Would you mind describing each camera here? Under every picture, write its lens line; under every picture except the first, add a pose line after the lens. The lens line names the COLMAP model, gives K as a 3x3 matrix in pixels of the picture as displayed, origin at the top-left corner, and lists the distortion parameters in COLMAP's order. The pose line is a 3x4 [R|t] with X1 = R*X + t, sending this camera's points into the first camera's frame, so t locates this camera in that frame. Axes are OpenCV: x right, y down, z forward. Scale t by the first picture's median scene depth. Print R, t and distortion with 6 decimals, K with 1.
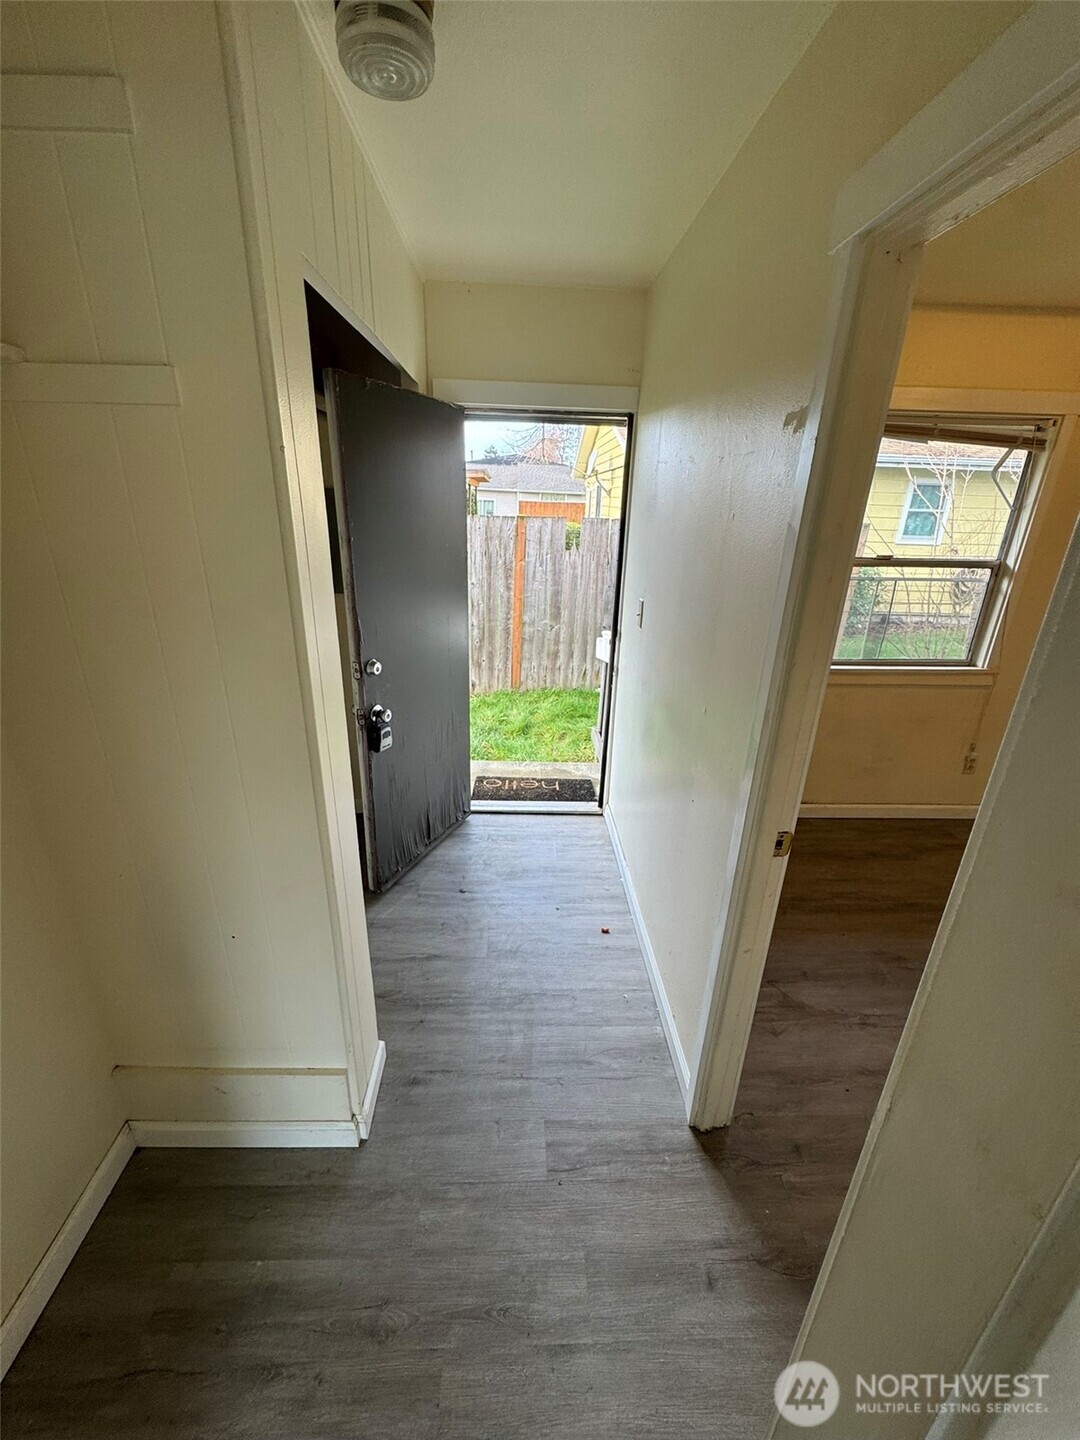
lens RADIAL K [[574.1, 0, 537.8], [0, 574.1, 716.3], [0, 0, 1]] dist [-0.003722, -0.000183]
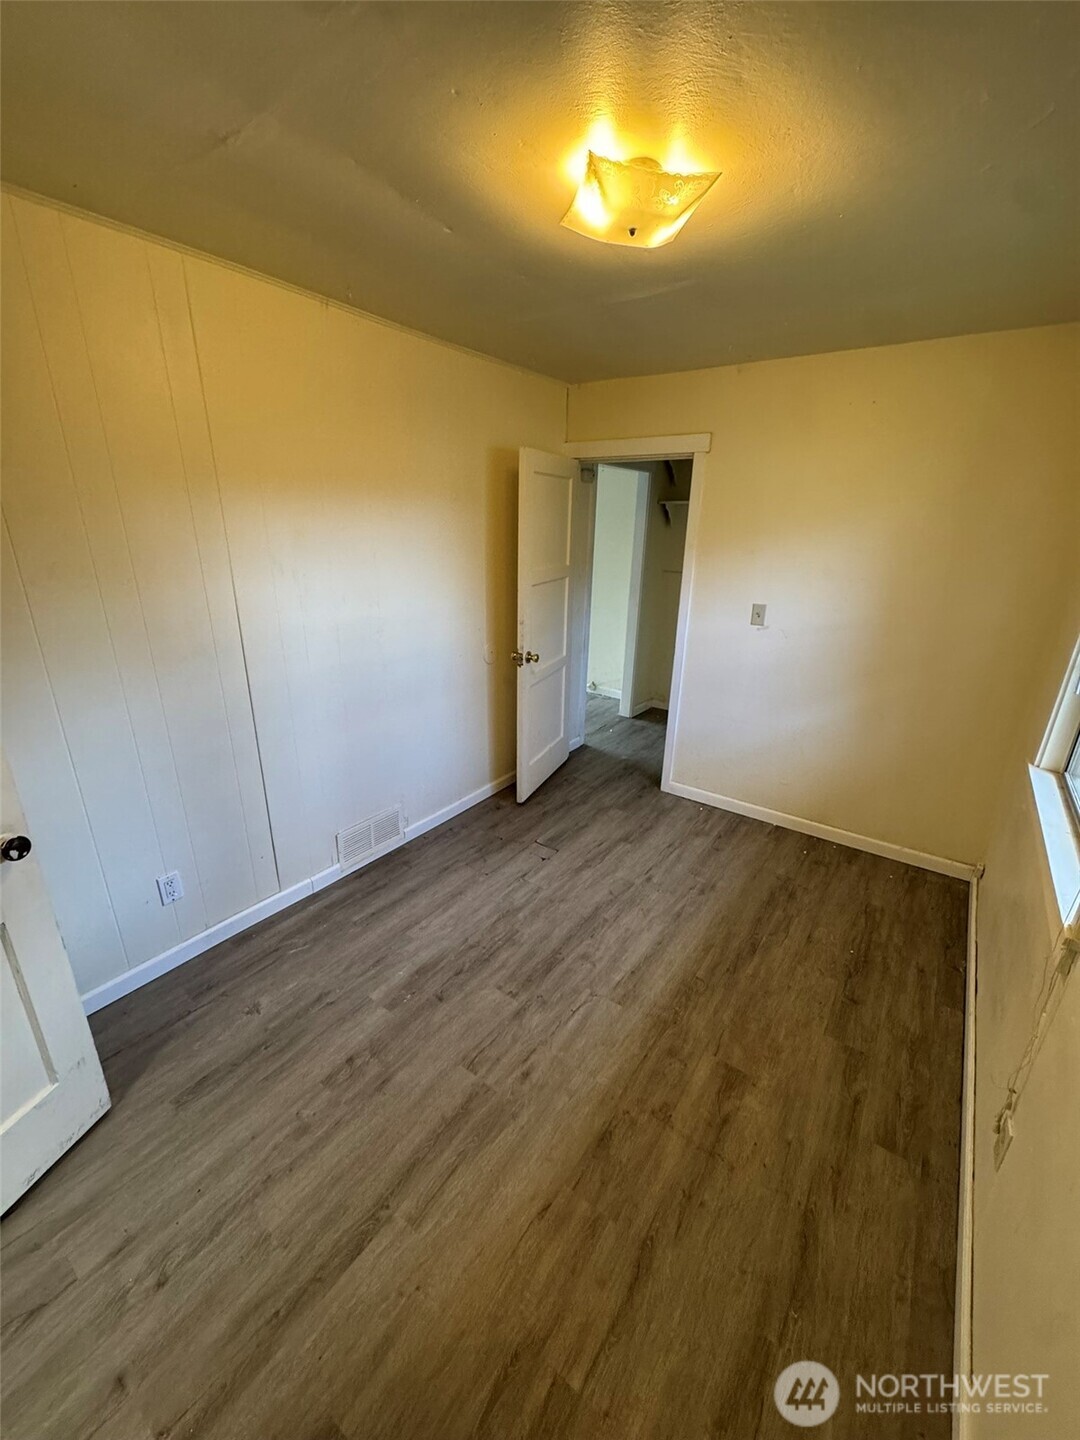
lens RADIAL K [[575.3, 0, 538.5], [0, 575.3, 722.2], [0, 0, 1]] dist [-0.002478, -0.000046]
pose [[-0.610669, 0.229828, -0.757801, 1.268425], [-0.314903, 0.807559, 0.498682, -0.281170], [0.726581, 0.543164, -0.420778, 0.795707]]
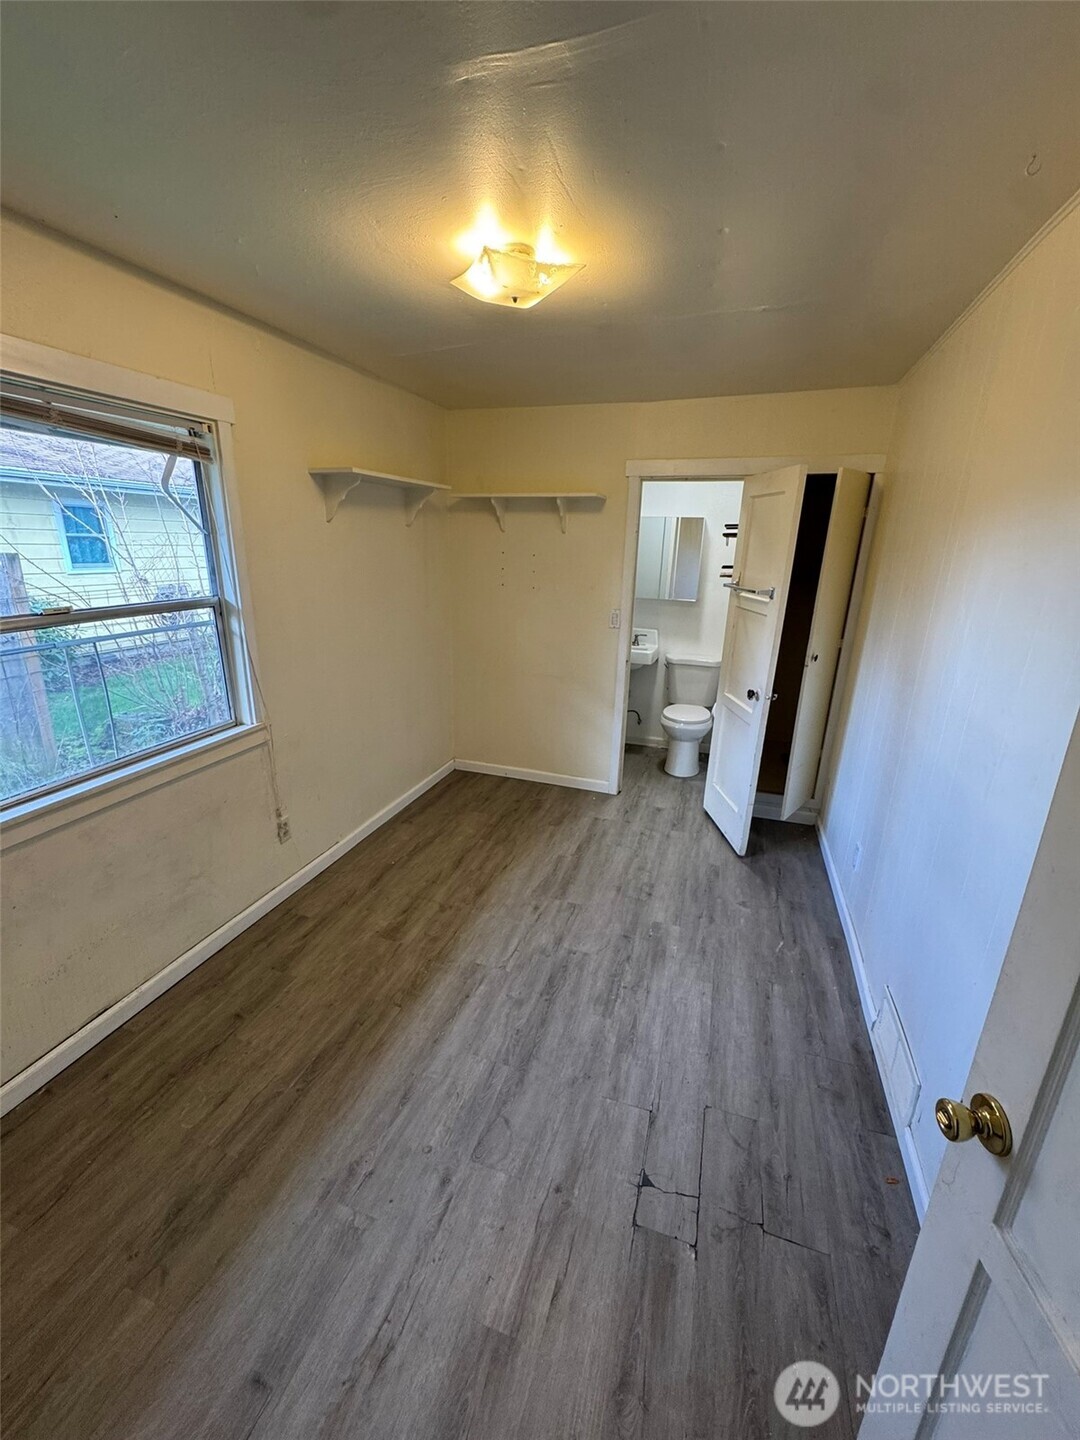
lens RADIAL K [[570.8, 0, 539.7], [0, 570.8, 721.7], [0, 0, 1]] dist [-0.001736, 0.000109]
pose [[0.348442, -0.294260, 0.889944, 0.188490], [0.319297, 0.929923, 0.182464, -0.104307], [-0.881270, 0.220578, 0.417980, 0.287535]]
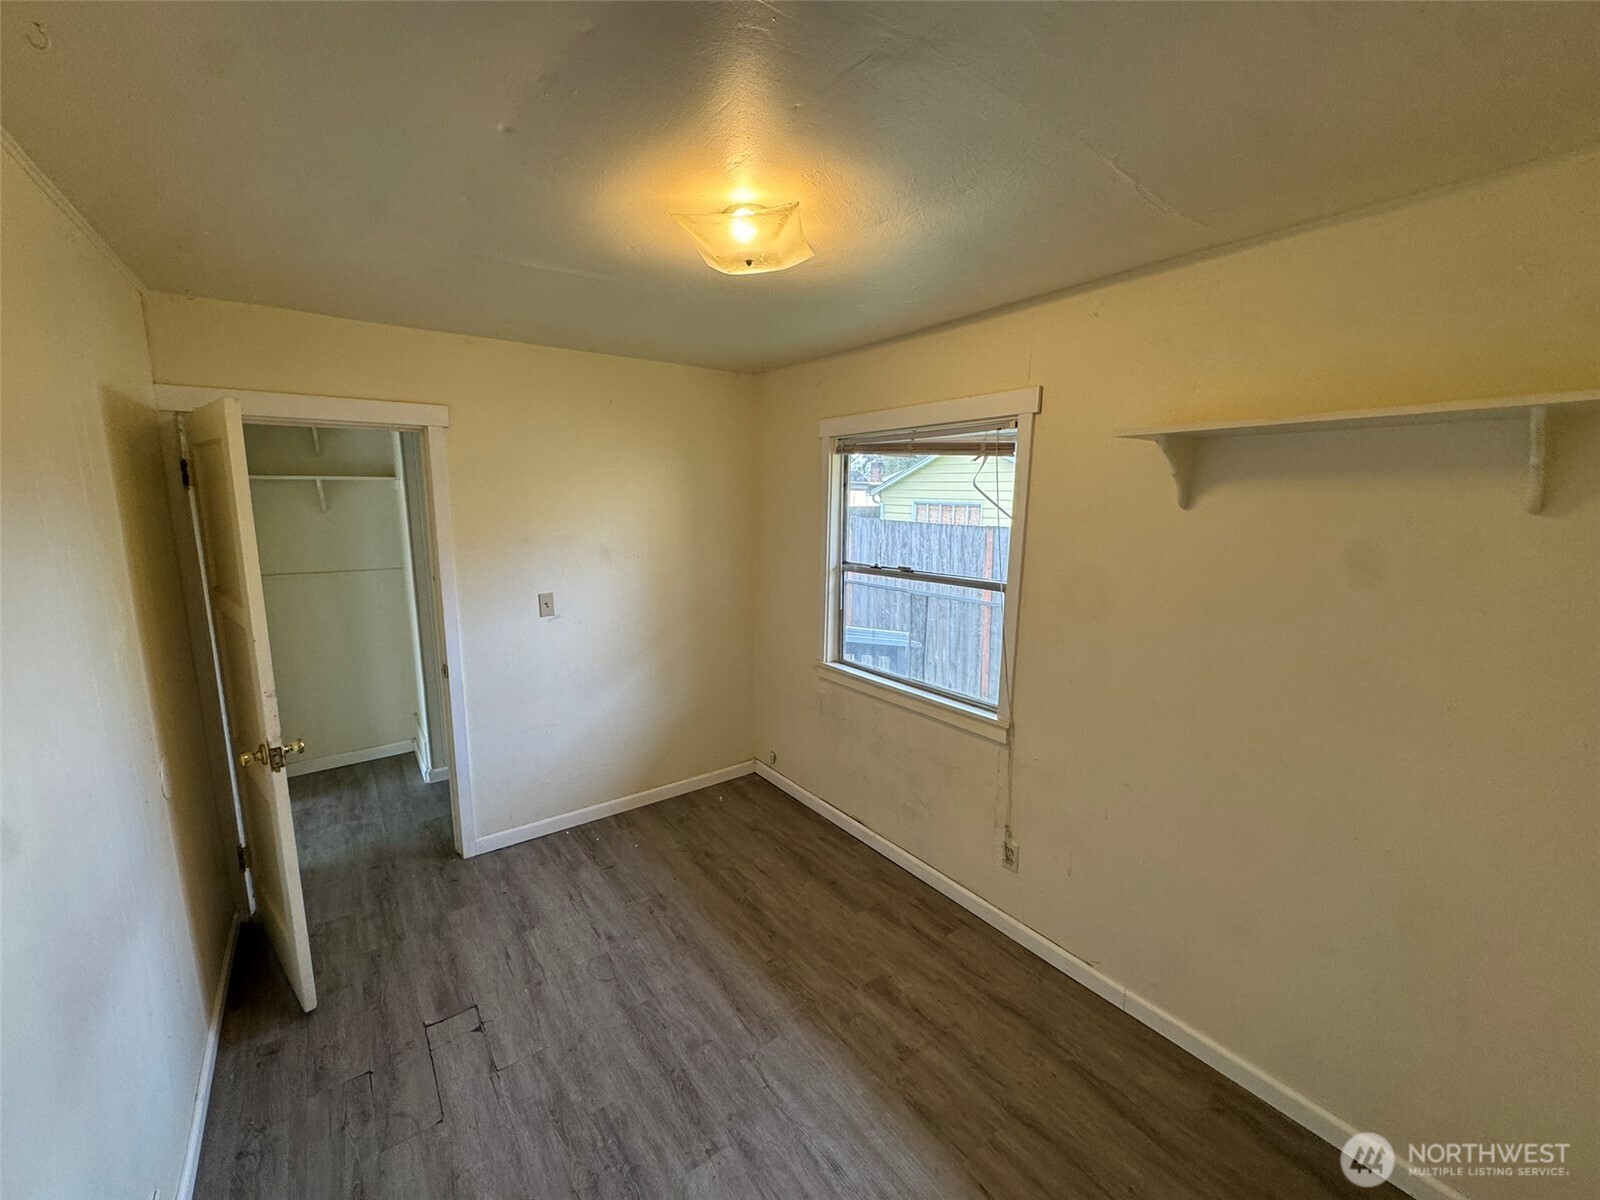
lens RADIAL K [[637.9, 0, 800.6], [0, 637.9, 605.8], [0, 0, 1]] dist [-0.003722, -0.000183]
pose [[0.571897, 0.122015, -0.811201, 1.276476], [-0.287633, 0.955922, -0.058999, -0.100705], [0.768246, 0.267069, 0.581784, 0.250236]]
